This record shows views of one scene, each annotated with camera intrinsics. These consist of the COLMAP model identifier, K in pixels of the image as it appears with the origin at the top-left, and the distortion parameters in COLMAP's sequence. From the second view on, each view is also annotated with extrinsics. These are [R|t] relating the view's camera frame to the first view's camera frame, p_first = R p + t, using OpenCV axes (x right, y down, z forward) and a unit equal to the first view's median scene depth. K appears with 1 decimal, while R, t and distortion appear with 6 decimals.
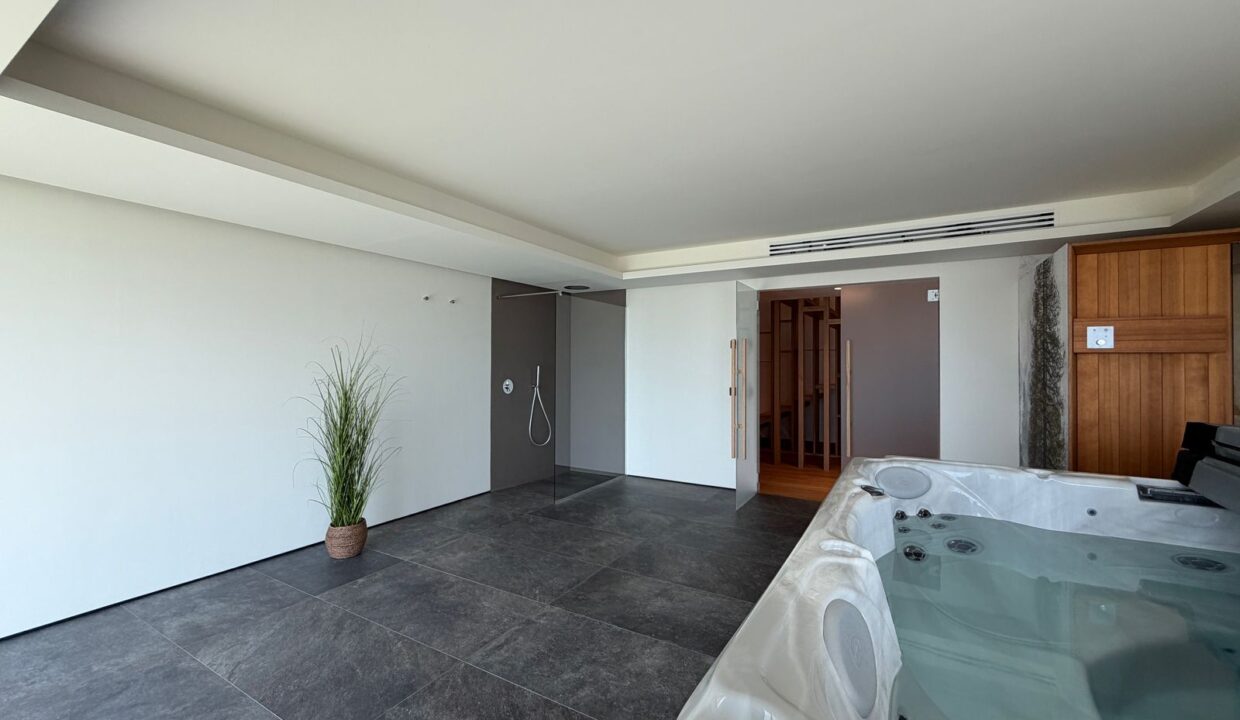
lens RADIAL K [[501.9, 0, 620.0], [0, 501.9, 357.9], [0, 0, 1]] dist [-0.000941, -0.000188]
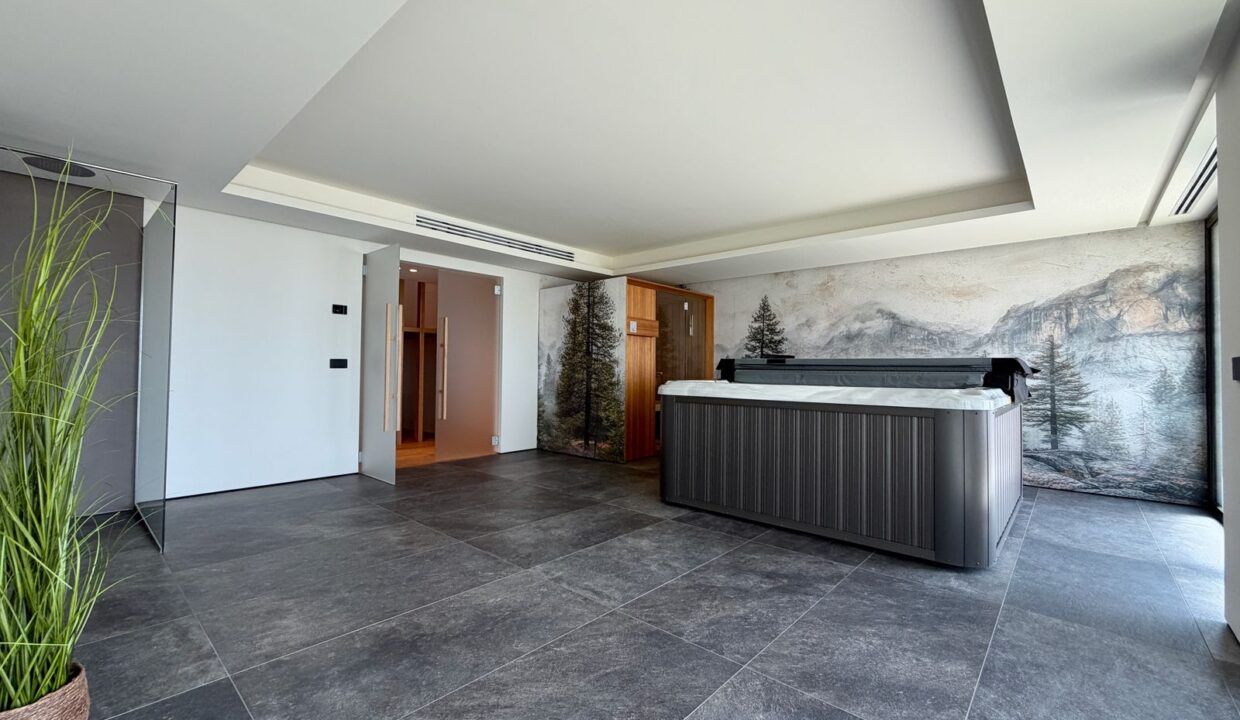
lens RADIAL K [[501.9, 0, 623.4], [0, 501.9, 363.7], [0, 0, 1]] dist [-0.000941, -0.000188]
pose [[0.197548, 0.008921, 0.980253, -0.943607], [-0.020563, 0.999776, -0.004955, 0.109616], [-0.980078, -0.019178, 0.197687, 0.610538]]
